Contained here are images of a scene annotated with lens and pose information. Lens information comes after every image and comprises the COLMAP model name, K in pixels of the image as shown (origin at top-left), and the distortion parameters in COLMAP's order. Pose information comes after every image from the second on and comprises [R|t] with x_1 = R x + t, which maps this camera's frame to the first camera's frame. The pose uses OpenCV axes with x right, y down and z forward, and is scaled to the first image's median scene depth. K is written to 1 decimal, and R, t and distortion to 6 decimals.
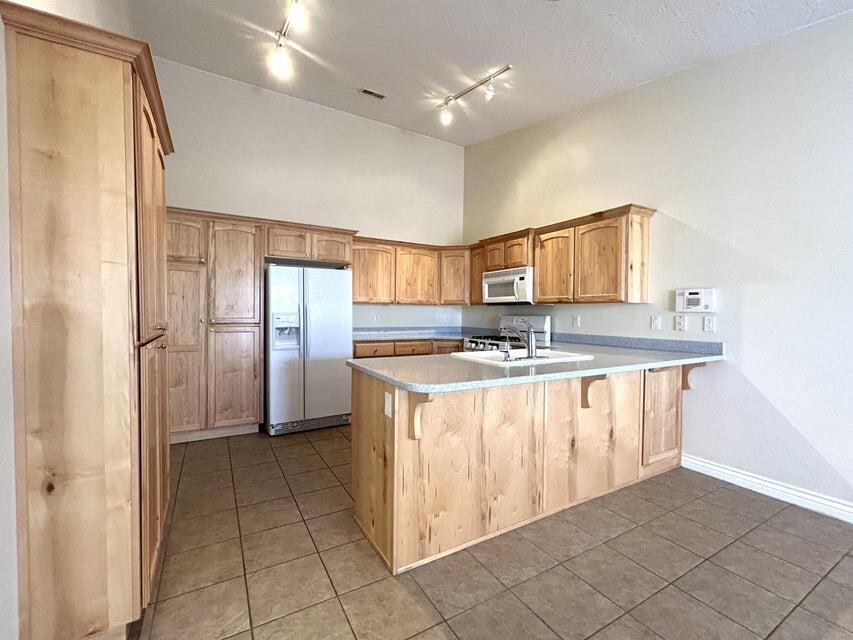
lens RADIAL K [[369.6, 0, 423.5], [0, 369.6, 318.4], [0, 0, 1]] dist [-0.002472, 0.001033]
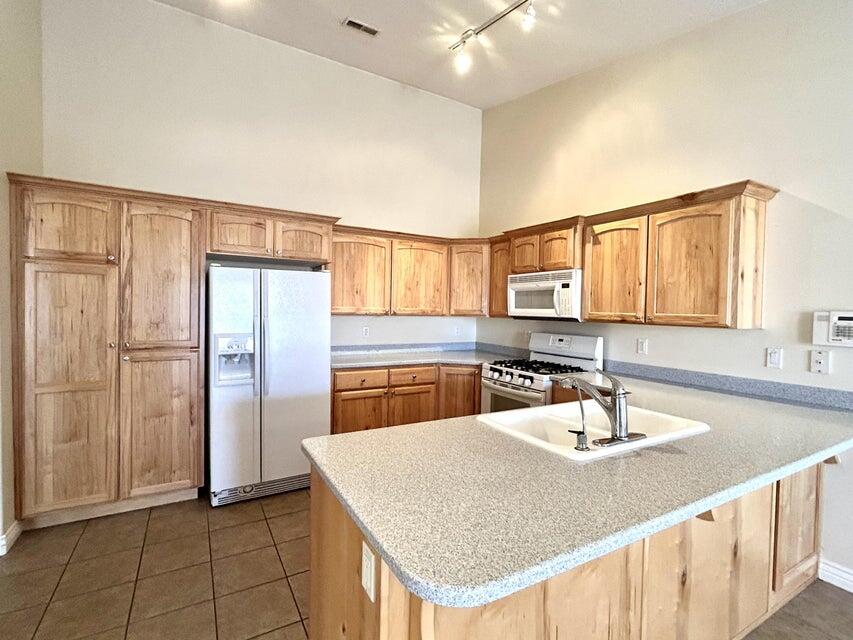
lens RADIAL K [[407.1, 0, 422.9], [0, 407.1, 318.2], [0, 0, 1]] dist [-0.003248, 0.003805]
pose [[0.999958, 0.009042, -0.001548, -0.011917], [-0.009026, 0.999912, 0.009765, -0.054328], [0.001636, -0.009751, 0.999951, 0.221871]]
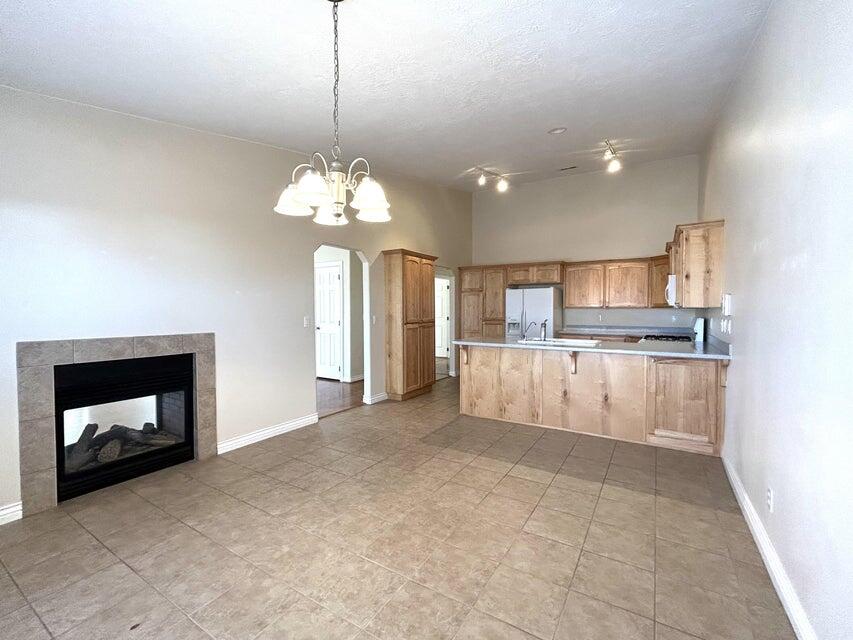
lens RADIAL K [[369.6, 0, 428.5], [0, 369.6, 319.7], [0, 0, 1]] dist [-0.002472, 0.001033]
pose [[0.477362, 0.013434, -0.878604, 1.010161], [-0.009941, 0.999902, 0.009888, -0.006023], [0.878651, 0.004014, 0.477448, -0.226802]]
